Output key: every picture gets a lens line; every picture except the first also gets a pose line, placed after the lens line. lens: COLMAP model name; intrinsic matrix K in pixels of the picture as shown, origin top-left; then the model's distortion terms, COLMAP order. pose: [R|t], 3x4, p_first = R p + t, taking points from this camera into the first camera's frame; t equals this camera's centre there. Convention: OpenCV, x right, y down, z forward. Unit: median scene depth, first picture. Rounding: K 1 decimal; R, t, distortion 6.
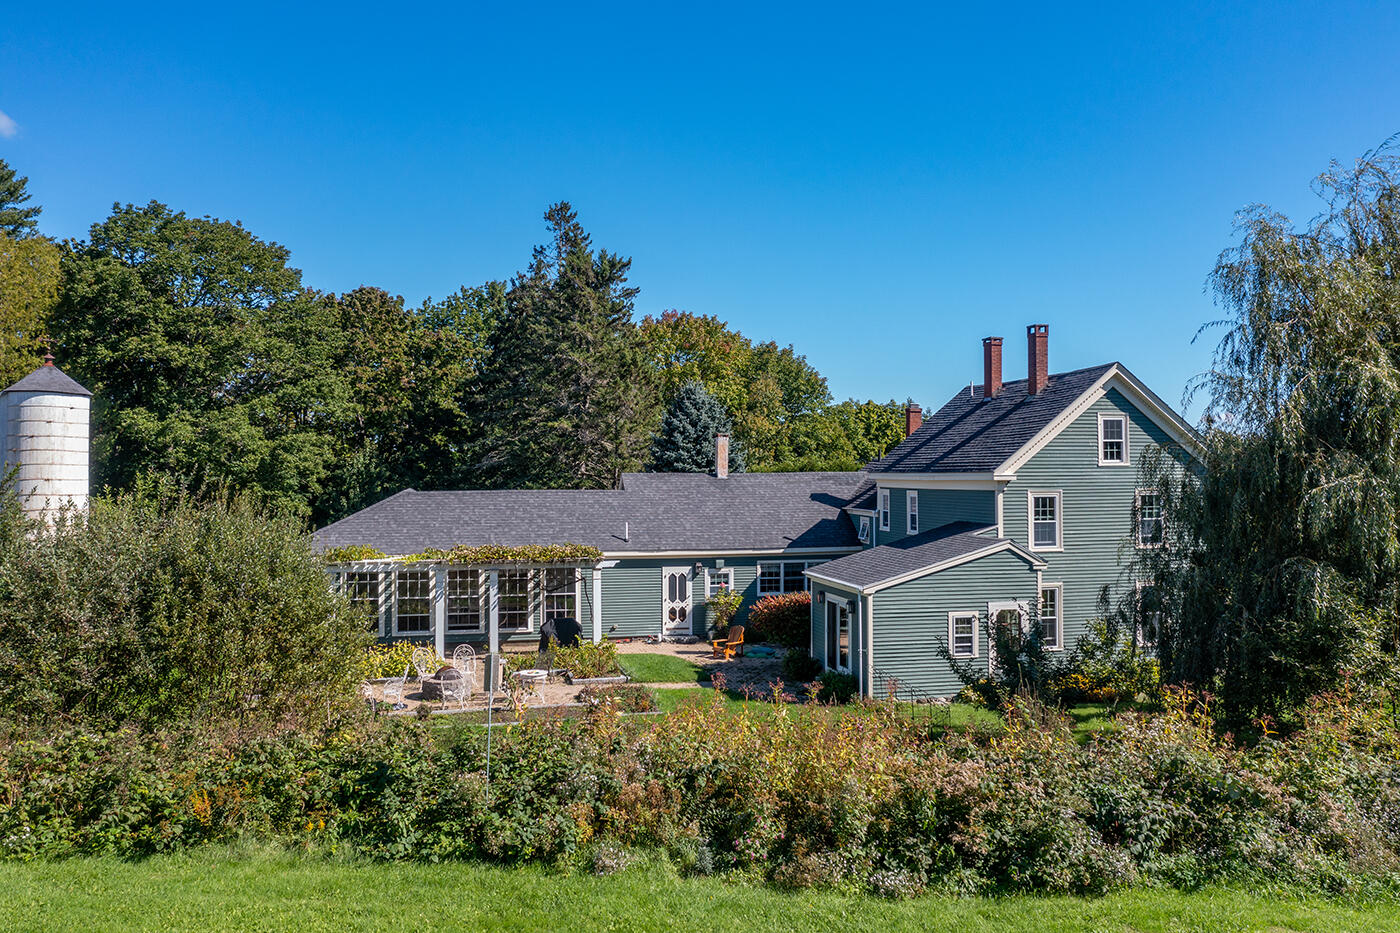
lens RADIAL K [[1143.2, 0, 700.0], [0, 1143.2, 466.5], [0, 0, 1]] dist [0.045894, 0.001208]
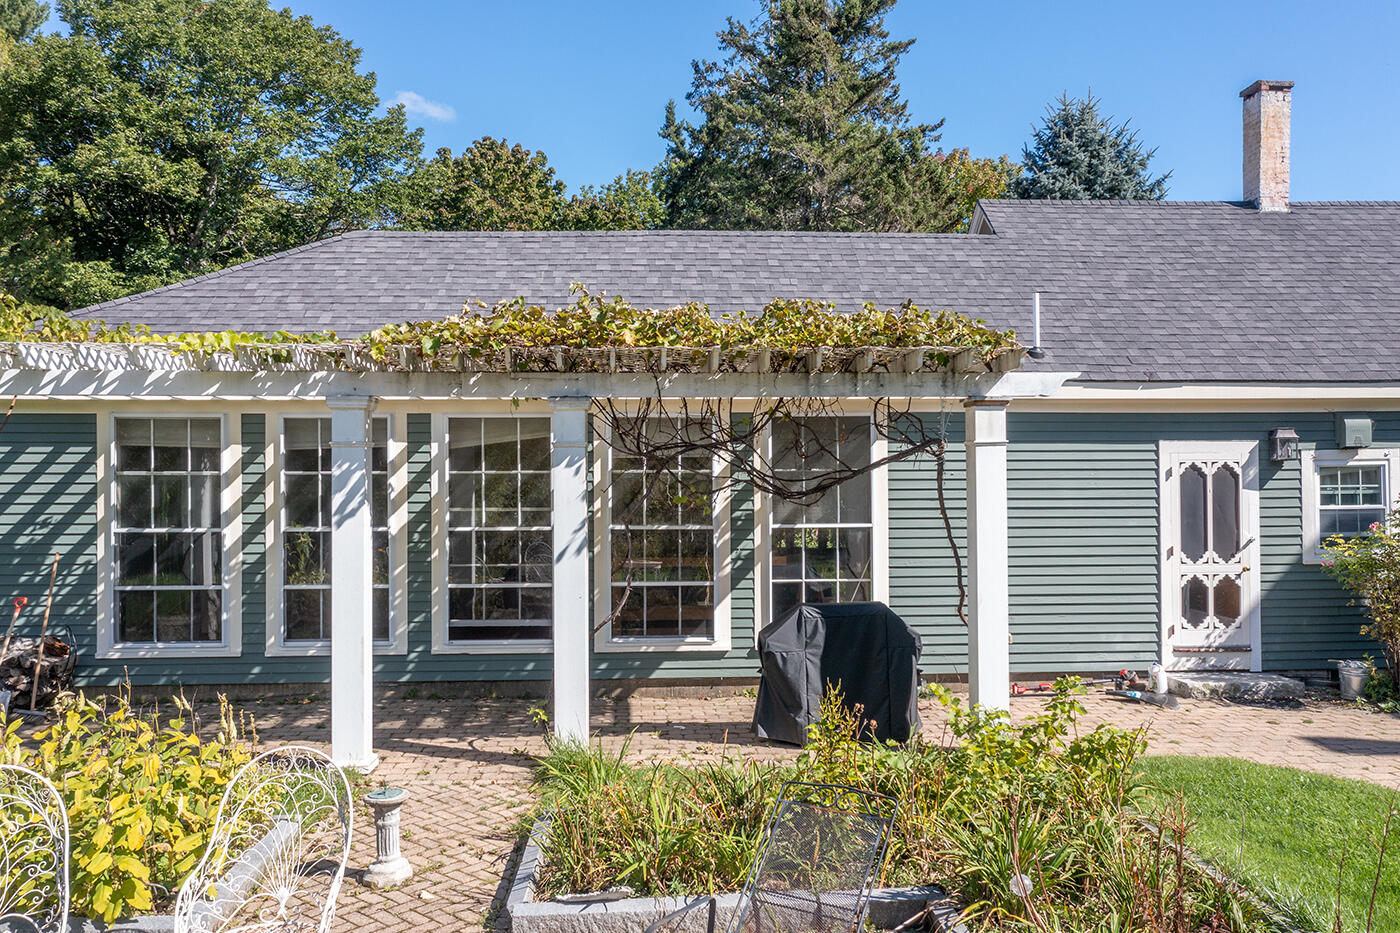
lens RADIAL K [[1112.4, 0, 700.0], [0, 1112.4, 466.5], [0, 0, 1]] dist [-0.008033, 0.001635]
pose [[0.985034, -0.006957, -0.172222, -0.100577], [0.005311, 0.999936, -0.010014, 0.096320], [0.172281, 0.008950, 0.985007, 0.692412]]
